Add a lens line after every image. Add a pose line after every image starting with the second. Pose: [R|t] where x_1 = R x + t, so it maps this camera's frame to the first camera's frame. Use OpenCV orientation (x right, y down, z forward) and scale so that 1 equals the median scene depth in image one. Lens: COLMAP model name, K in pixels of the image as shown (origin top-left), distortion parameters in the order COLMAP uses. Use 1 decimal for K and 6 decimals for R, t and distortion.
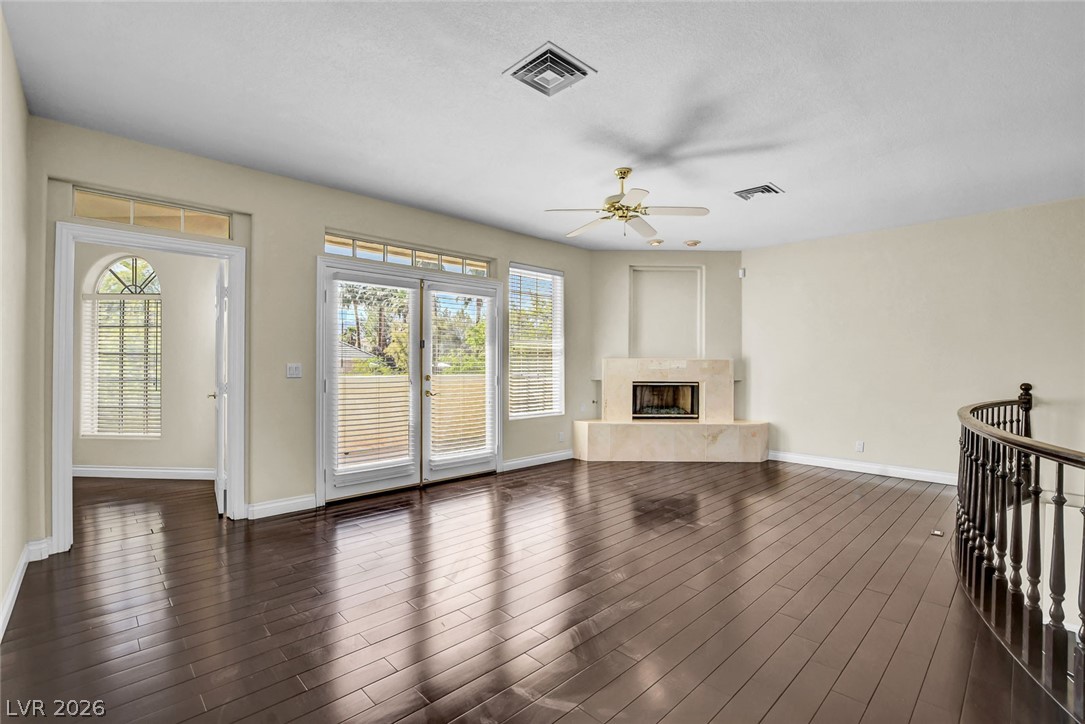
lens RADIAL K [[485.5, 0, 542.5], [0, 485.5, 362.0], [0, 0, 1]] dist [-0.033121, -0.000312]
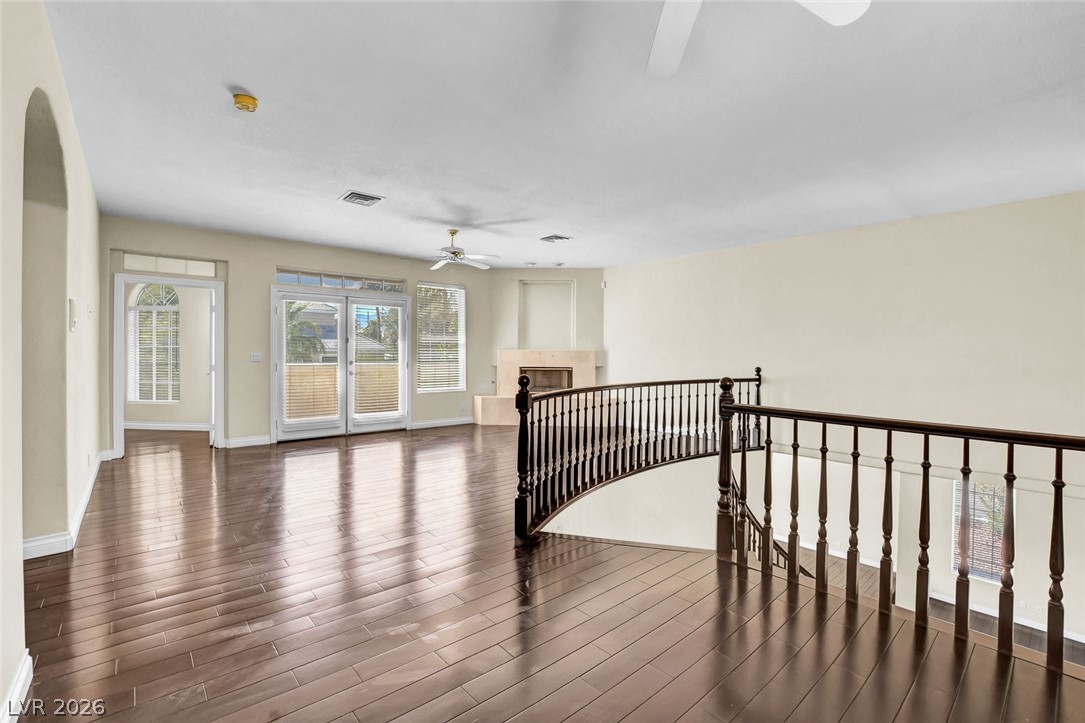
lens RADIAL K [[480.7, 0, 542.5], [0, 480.7, 361.5], [0, 0, 1]] dist [-0.030709, -0.000156]
pose [[0.998703, 0.000623, -0.050906, 0.383148], [0.000322, 0.999828, 0.018543, 0.001060], [0.050908, -0.018535, 0.998531, -0.394901]]
